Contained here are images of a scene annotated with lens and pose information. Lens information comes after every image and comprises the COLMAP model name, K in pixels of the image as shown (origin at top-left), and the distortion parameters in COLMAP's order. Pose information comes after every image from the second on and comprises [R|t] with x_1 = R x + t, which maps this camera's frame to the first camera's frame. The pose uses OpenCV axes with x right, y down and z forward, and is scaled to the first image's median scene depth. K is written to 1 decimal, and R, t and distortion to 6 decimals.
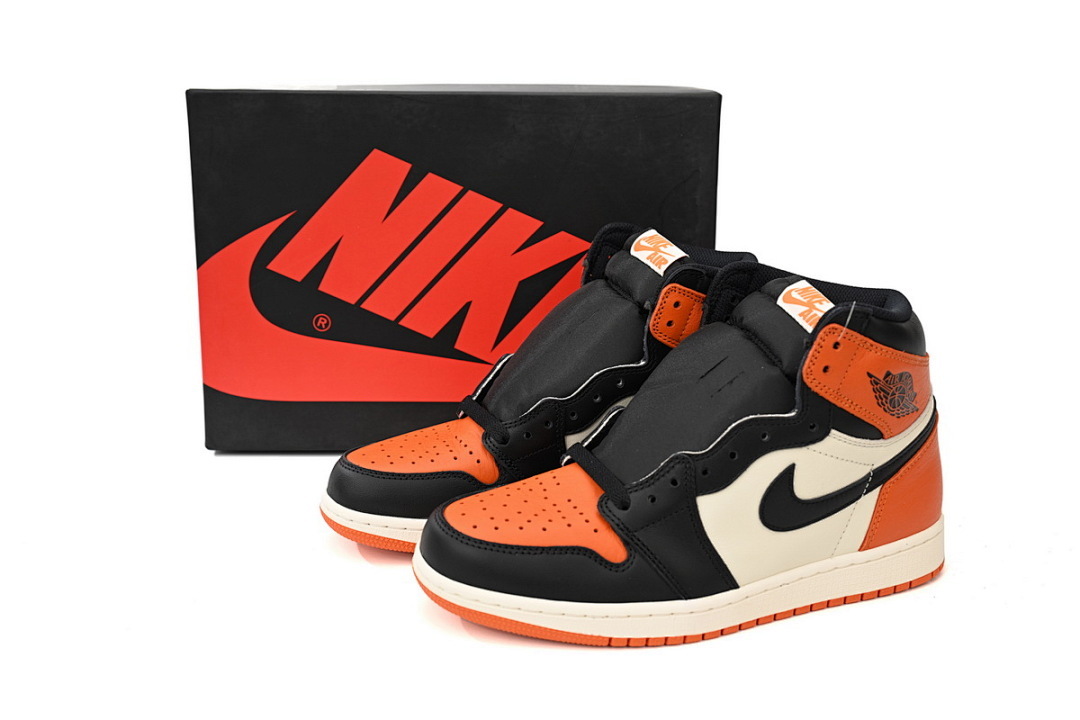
lens RADIAL K [[1303.4, 0, 540.0], [0, 1303.4, 360.0], [0, 0, 1]] dist [-0.026480, 0.003117]
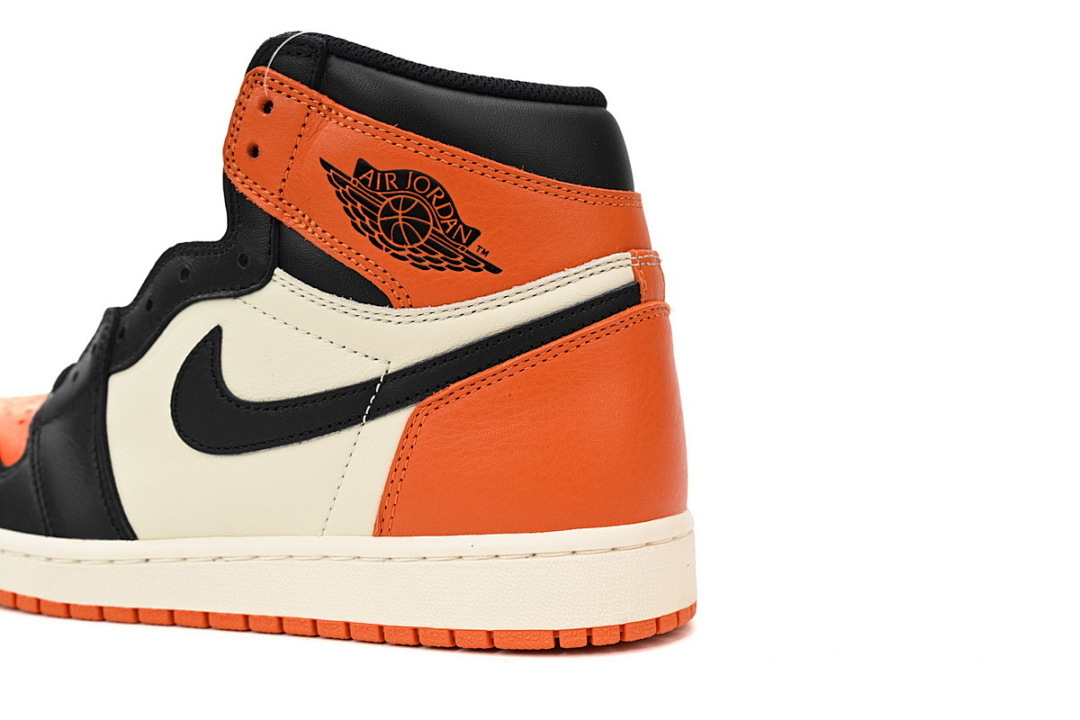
lens RADIAL K [[1399.0, 0, 540.0], [0, 1399.0, 360.0], [0, 0, 1]] dist [-0.012260, -0.005411]
pose [[0.744648, 0.029451, -0.666807, 0.703017], [-0.190549, 0.966830, -0.170091, 0.170335], [0.639680, 0.253718, 0.725560, 0.650086]]
